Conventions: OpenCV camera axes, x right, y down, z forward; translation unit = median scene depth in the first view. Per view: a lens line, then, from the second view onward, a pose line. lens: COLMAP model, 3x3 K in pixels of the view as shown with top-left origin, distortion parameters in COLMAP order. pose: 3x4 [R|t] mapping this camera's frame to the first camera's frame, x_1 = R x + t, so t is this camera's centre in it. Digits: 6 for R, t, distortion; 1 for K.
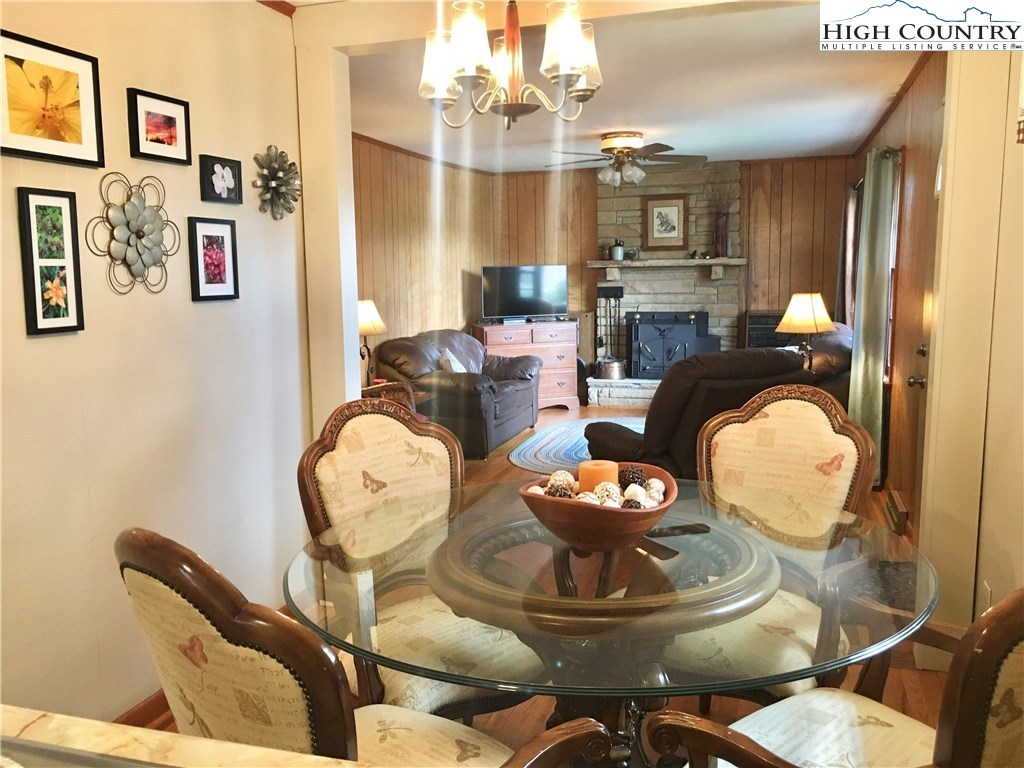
lens RADIAL K [[874.8, 0, 509.8], [0, 874.8, 375.0], [0, 0, 1]] dist [0.079386, -0.002713]
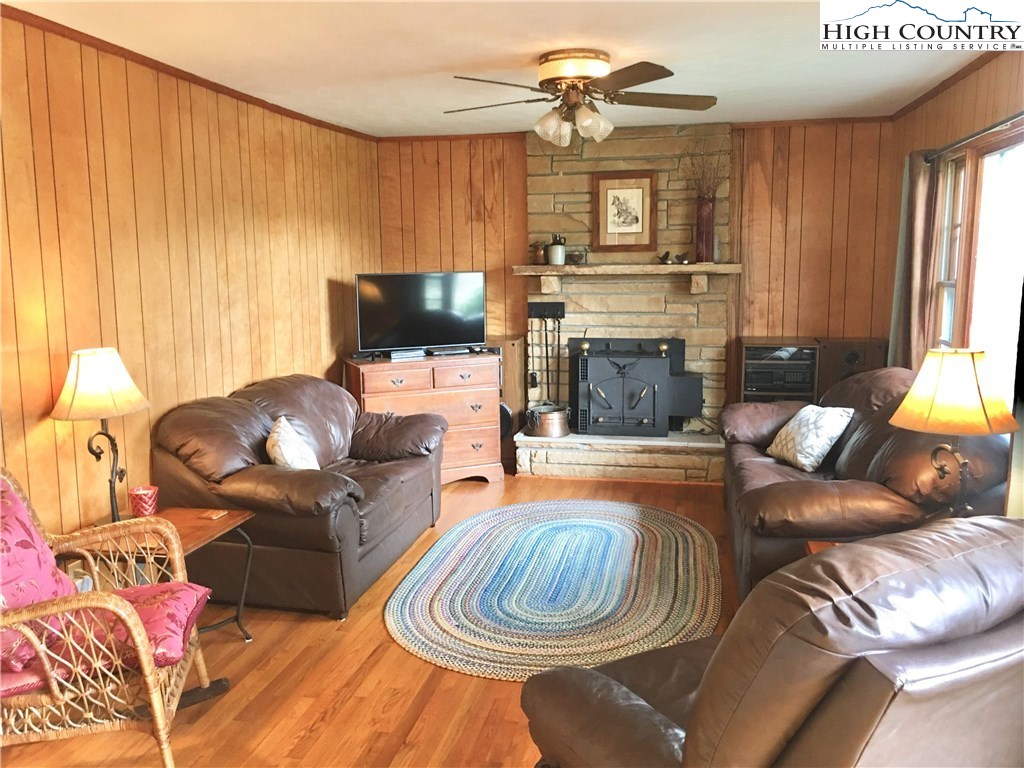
lens RADIAL K [[874.8, 0, 509.8], [0, 874.8, 375.0], [0, 0, 1]] dist [0.079386, -0.002713]
pose [[0.996025, -0.007901, 0.088727, 0.023510], [0.007090, 0.999930, 0.009453, -0.051078], [-0.088795, -0.008786, 0.996011, 0.313590]]
